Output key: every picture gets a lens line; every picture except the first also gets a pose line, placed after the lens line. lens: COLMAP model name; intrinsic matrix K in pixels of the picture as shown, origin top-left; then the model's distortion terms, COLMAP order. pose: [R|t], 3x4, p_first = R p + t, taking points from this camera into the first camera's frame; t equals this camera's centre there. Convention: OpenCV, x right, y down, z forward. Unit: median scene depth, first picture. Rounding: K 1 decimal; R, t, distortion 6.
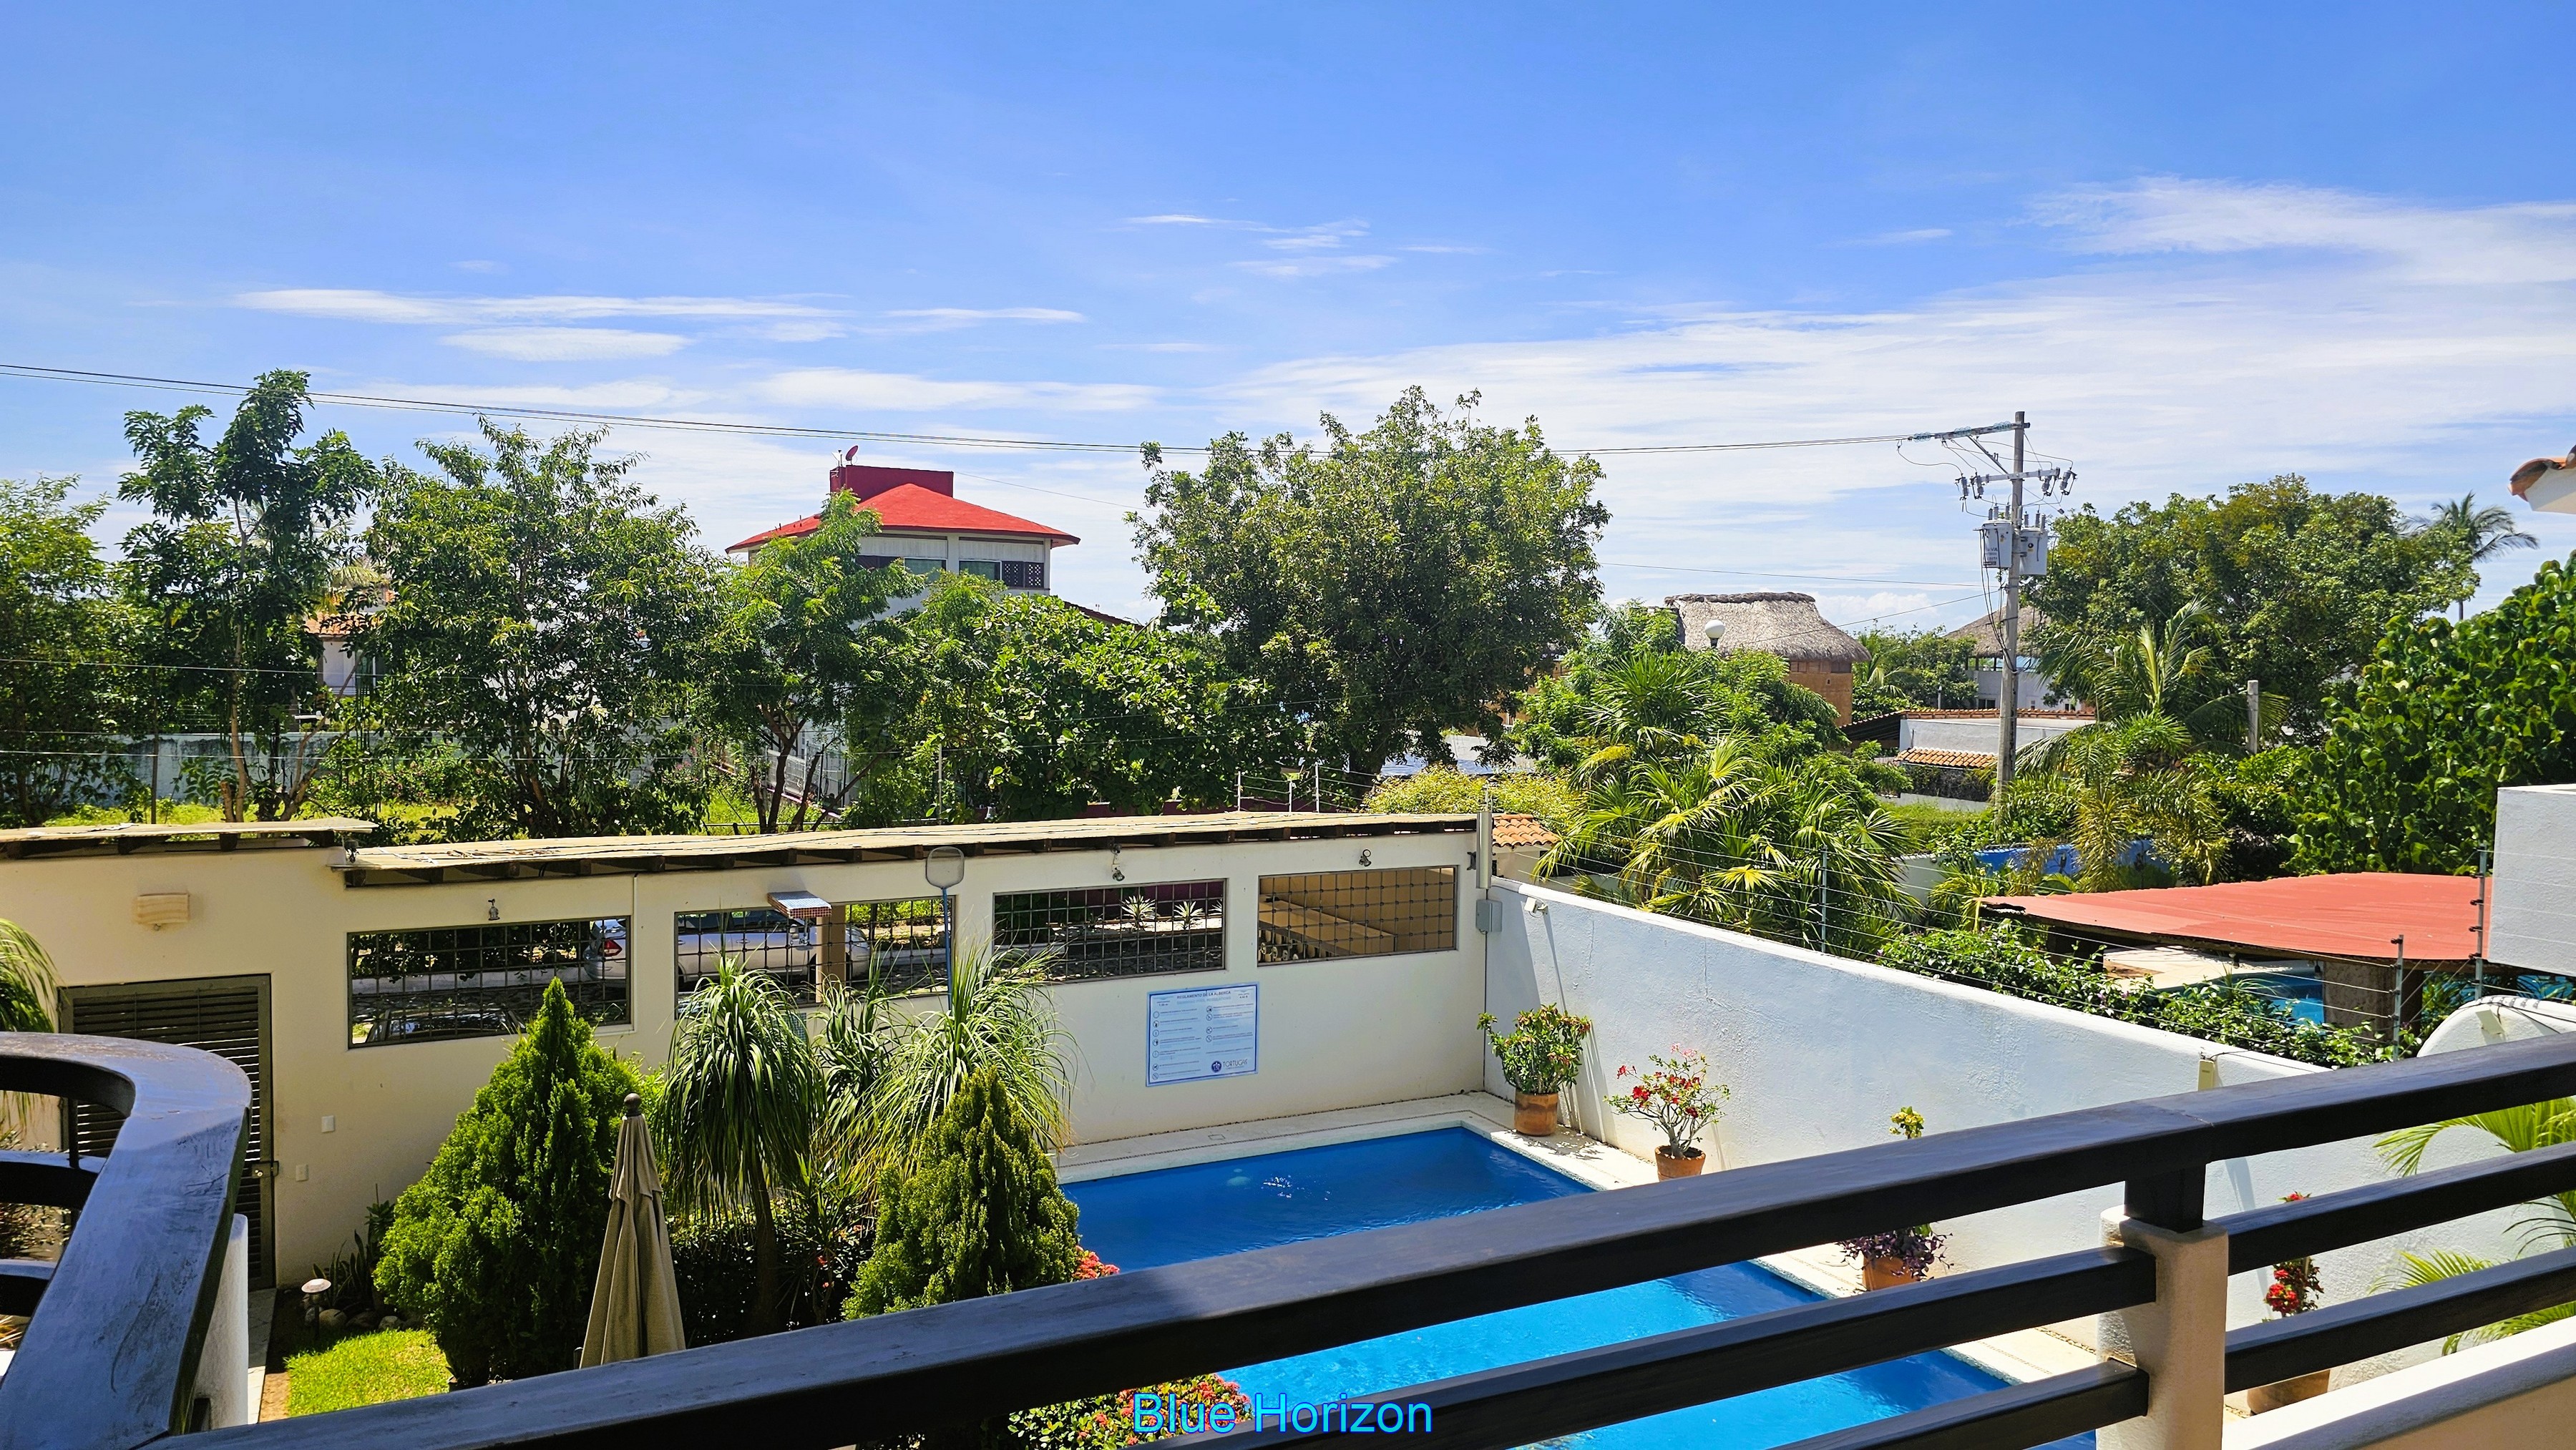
lens RADIAL K [[1720.8, 0, 1279.4], [0, 1720.8, 726.3], [0, 0, 1]] dist [0.107463, -0.145000]
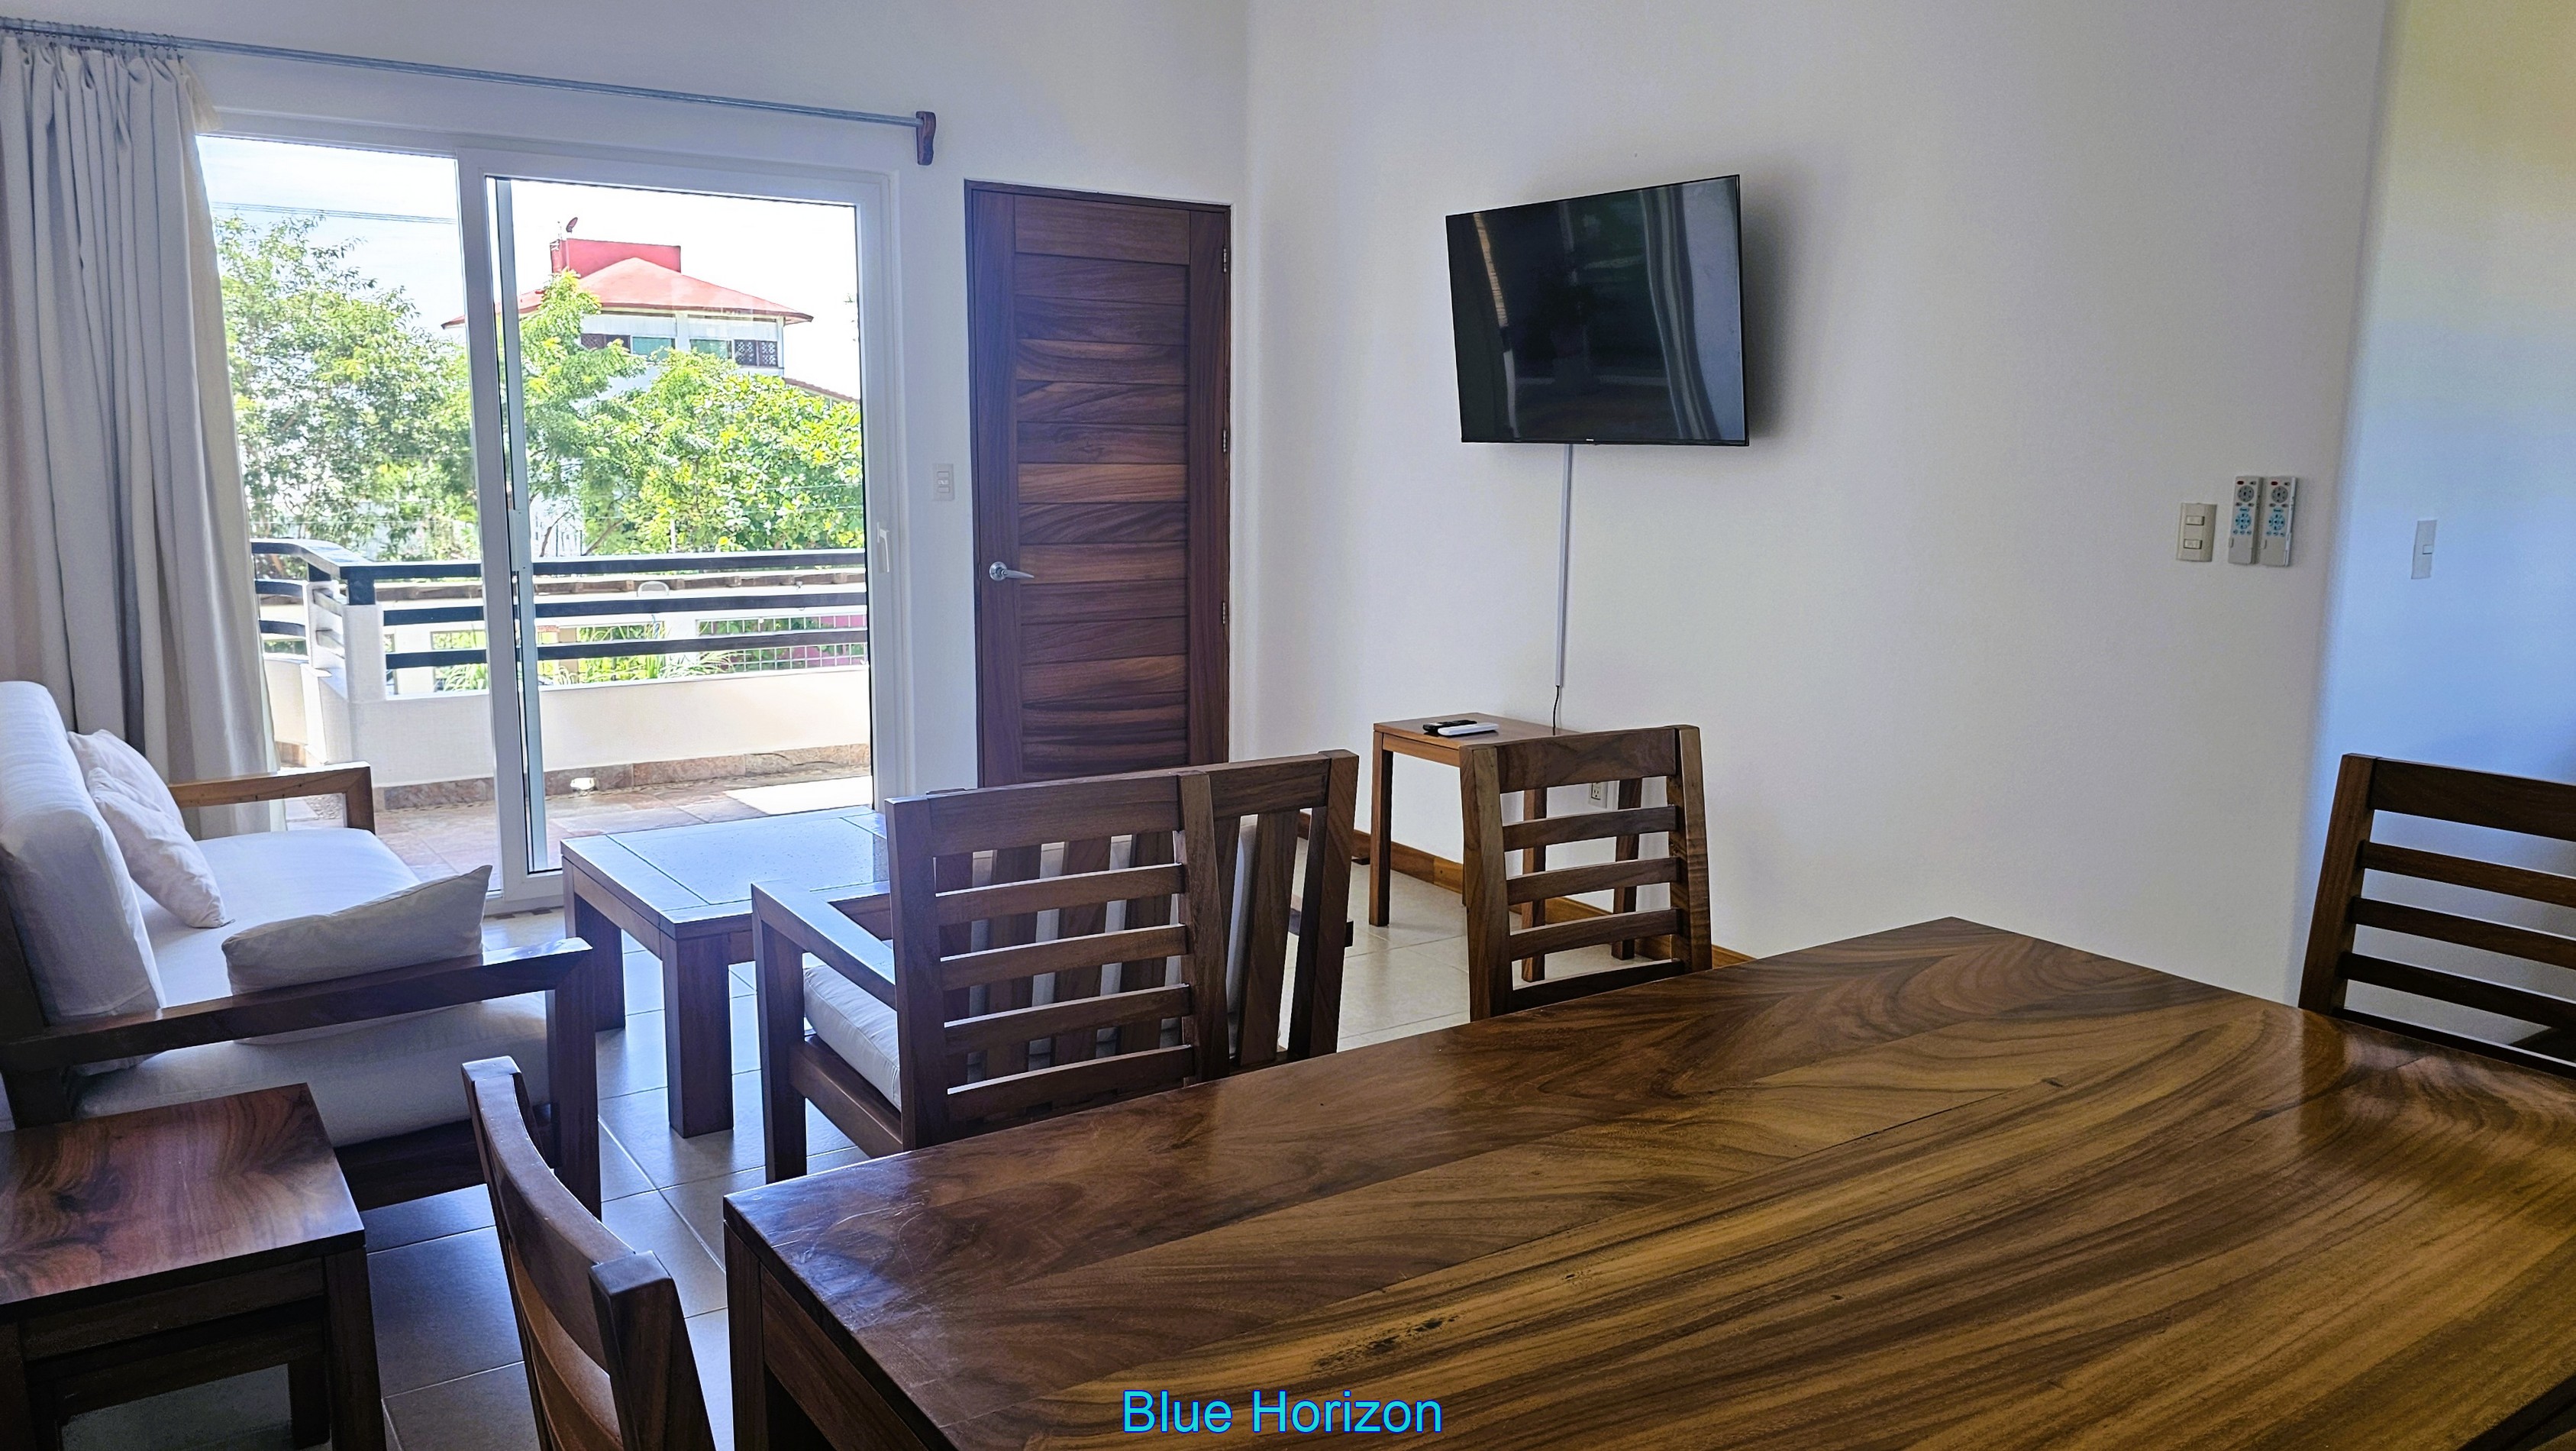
lens RADIAL K [[1827.8, 0, 1324.0], [0, 1827.8, 733.7], [0, 0, 1]] dist [0.051019, -0.042736]
pose [[0.991402, -0.022834, 0.128843, 0.057674], [0.007563, 0.993009, 0.117794, 0.012698], [-0.130632, -0.115807, 0.984644, -0.195058]]
